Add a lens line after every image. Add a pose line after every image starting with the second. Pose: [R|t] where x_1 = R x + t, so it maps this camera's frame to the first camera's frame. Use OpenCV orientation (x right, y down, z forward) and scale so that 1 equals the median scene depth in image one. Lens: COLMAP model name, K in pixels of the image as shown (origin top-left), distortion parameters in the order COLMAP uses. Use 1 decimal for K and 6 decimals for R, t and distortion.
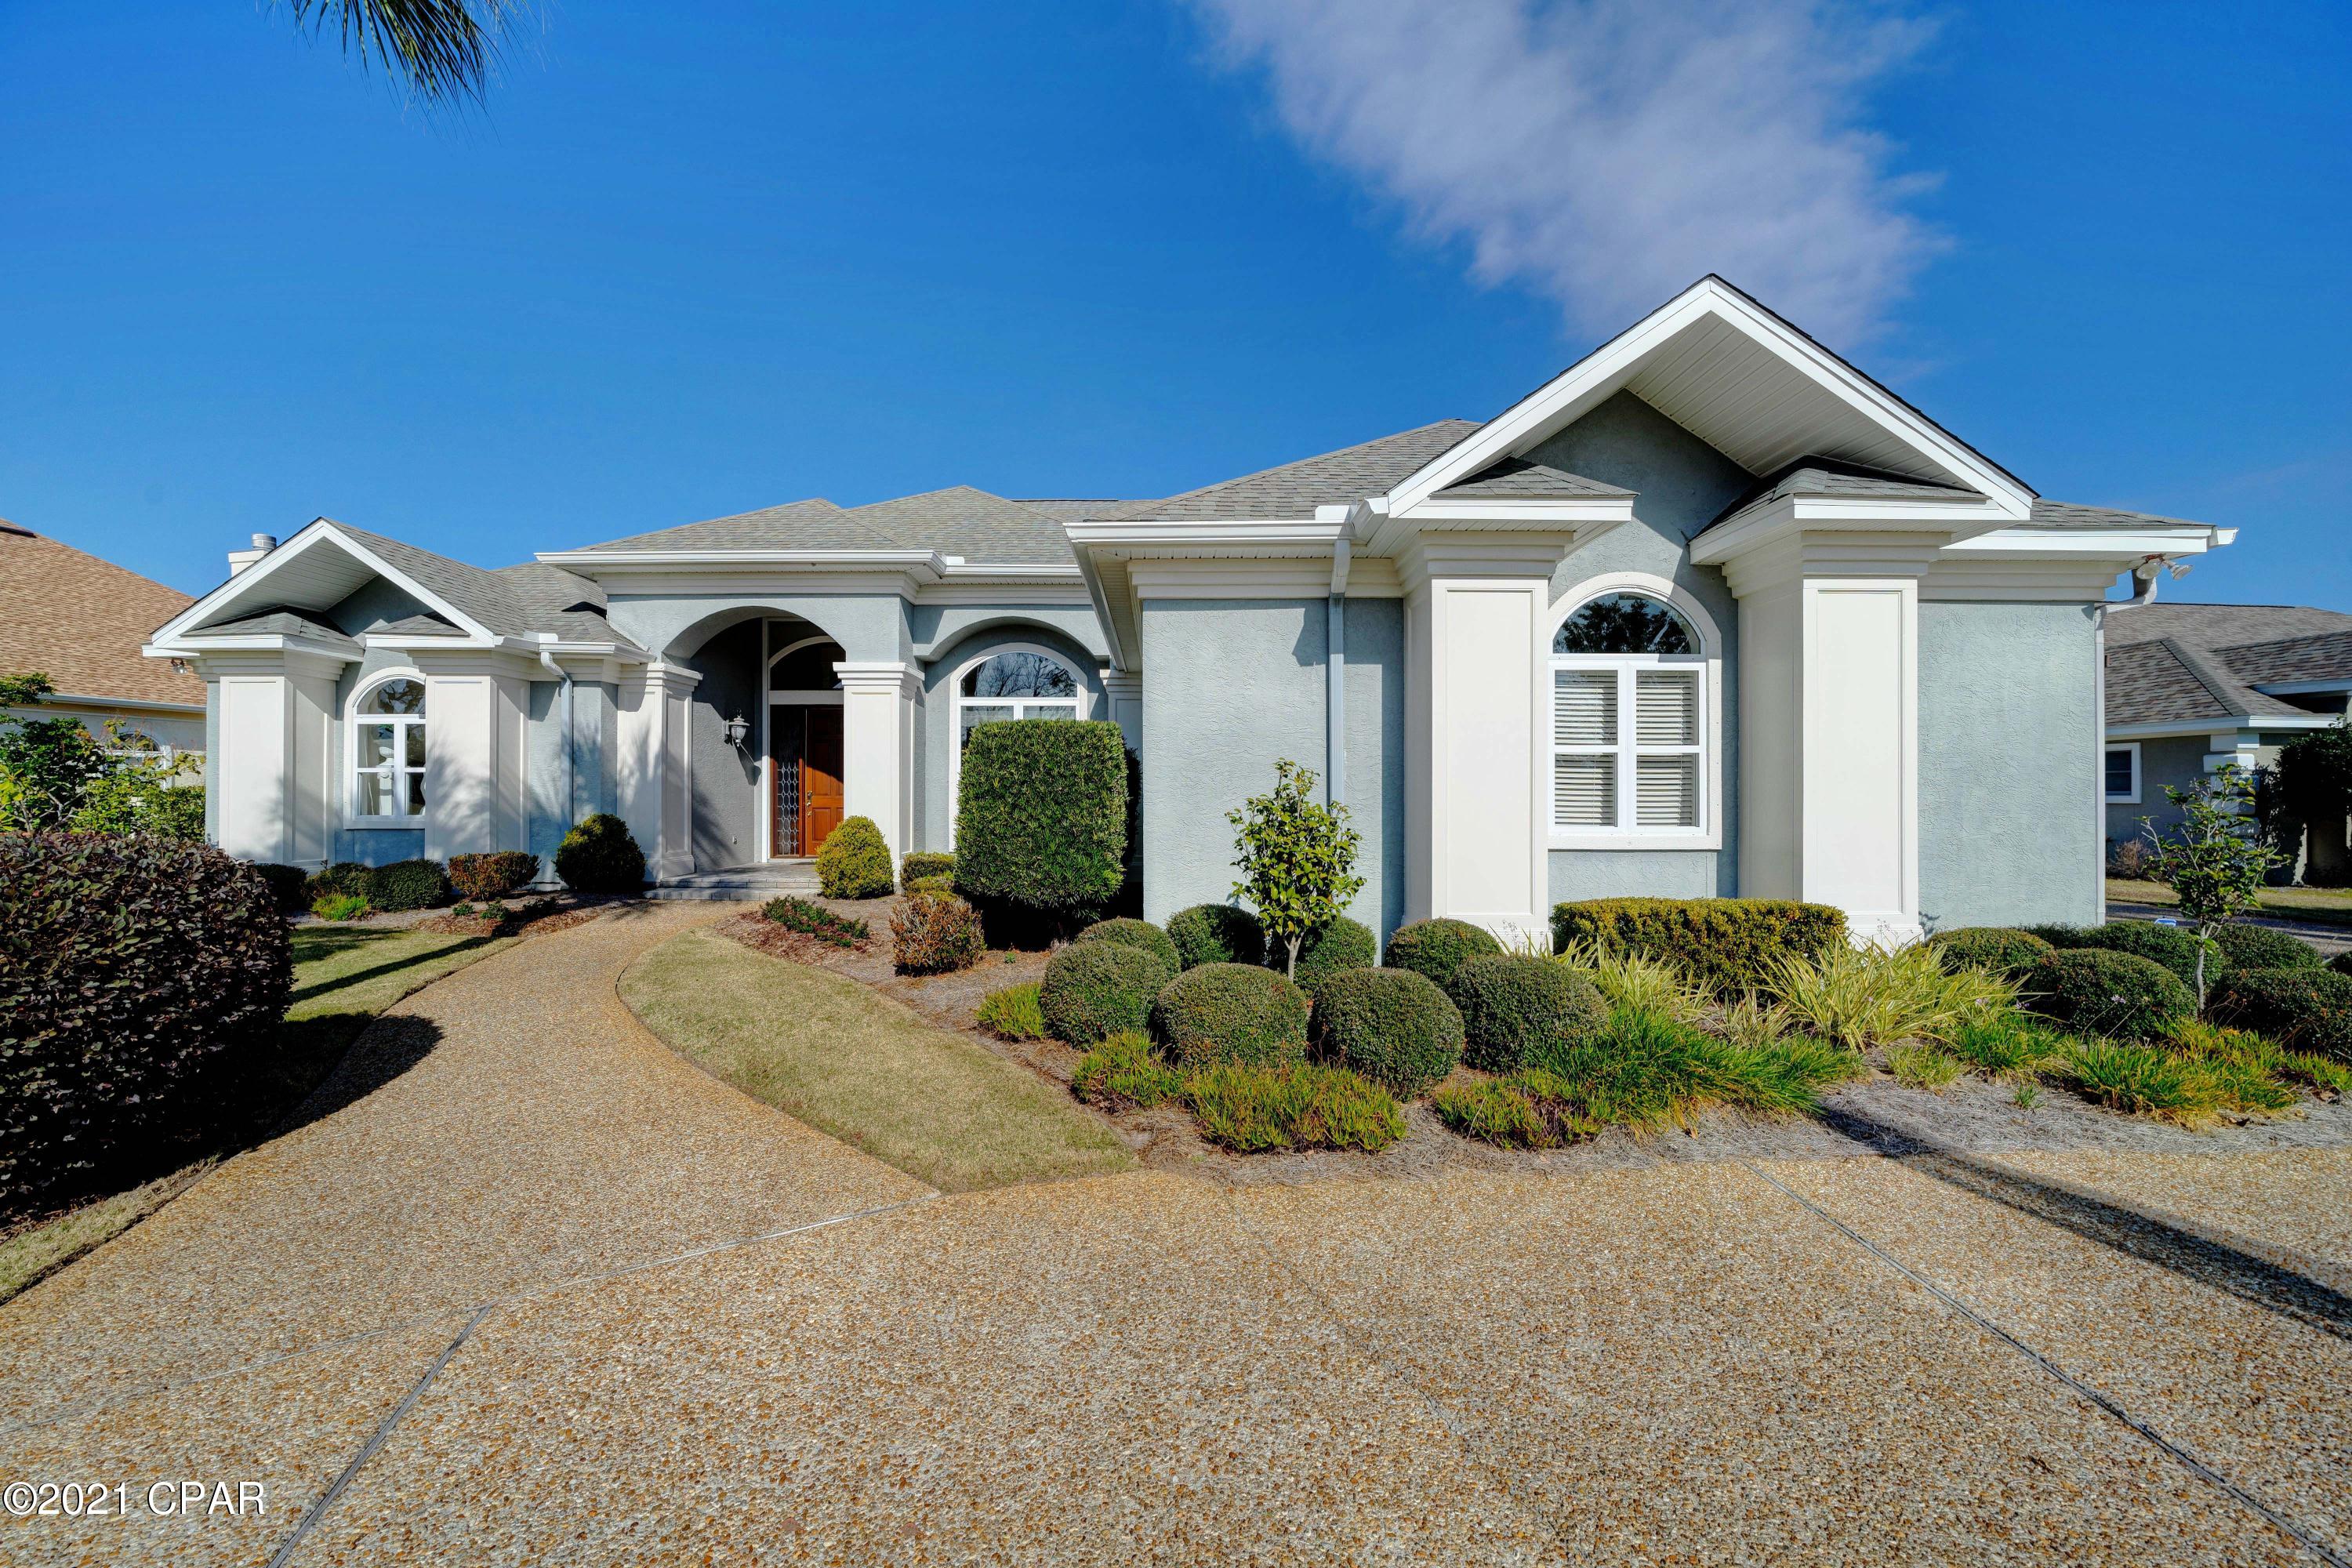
lens RADIAL K [[827.6, 0, 1179.8], [0, 827.6, 785.4], [0, 0, 1]] dist [0.001395, -0.000093]
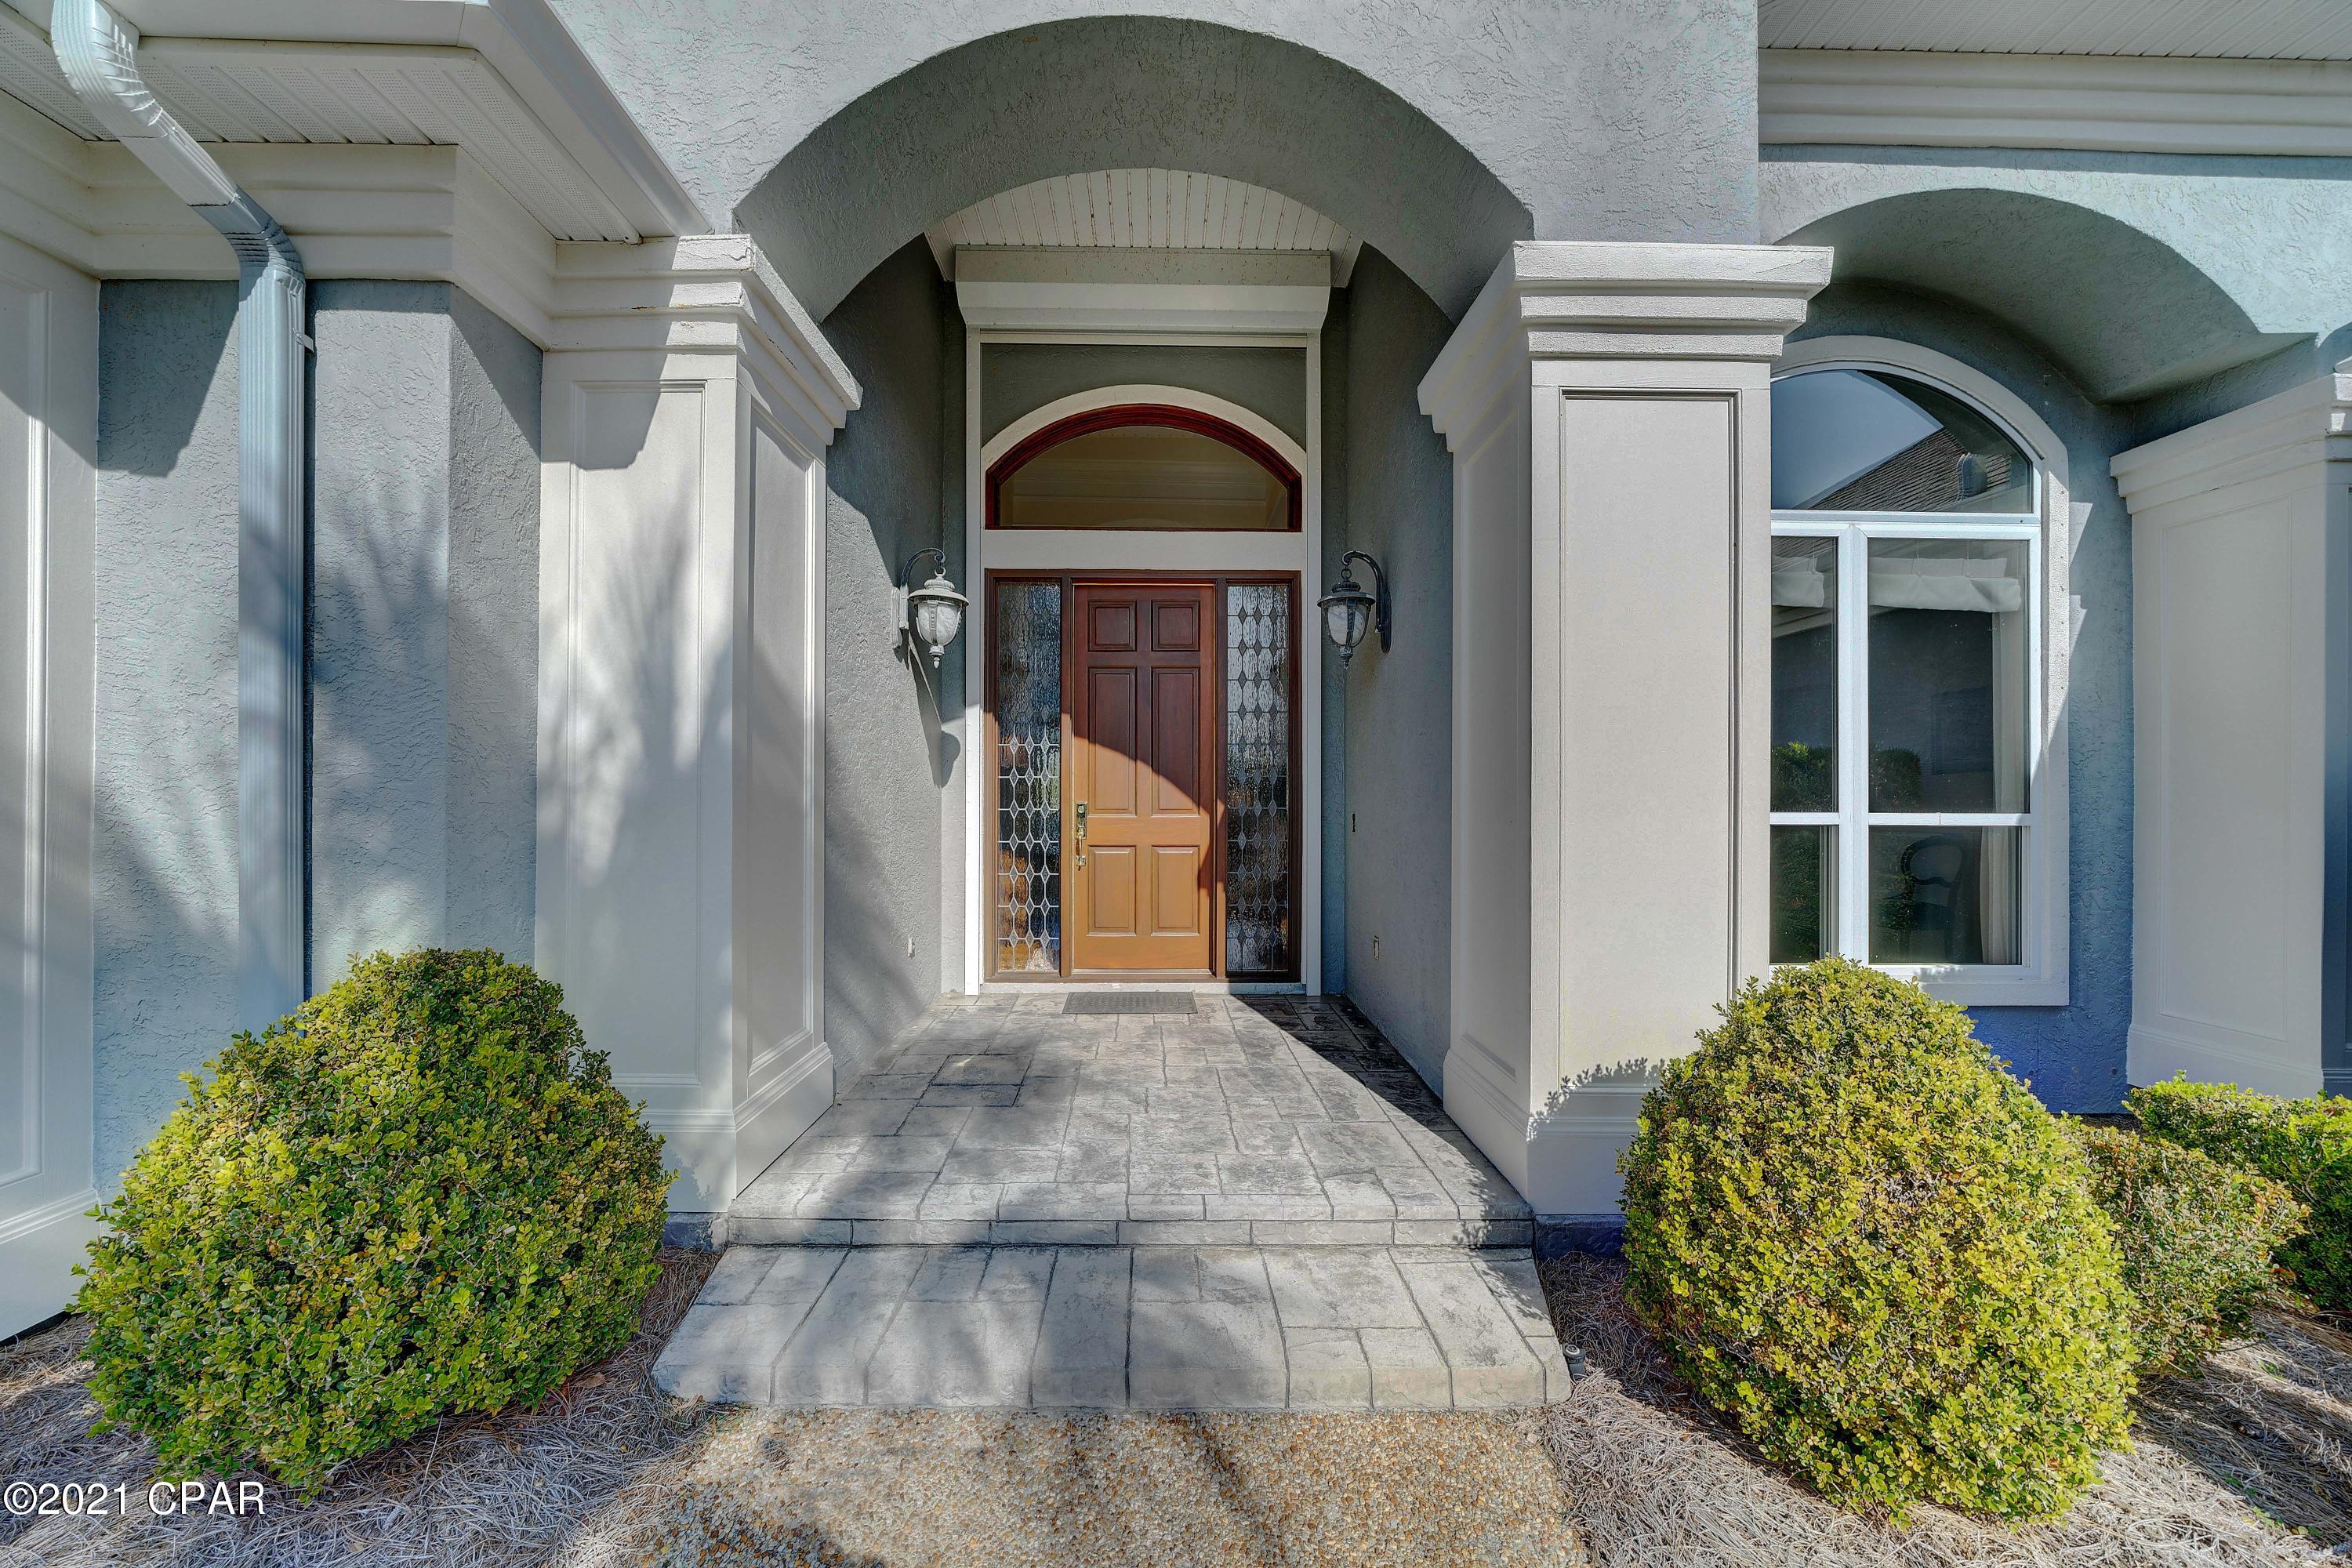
lens RADIAL K [[827.6, 0, 1168.5], [0, 827.6, 788.7], [0, 0, 1]] dist [0.001395, -0.000093]
pose [[0.999971, 0.002826, 0.007078, -0.506159], [-0.002865, 0.999981, 0.005384, -0.001886], [-0.007063, -0.005405, 0.999960, 0.768173]]
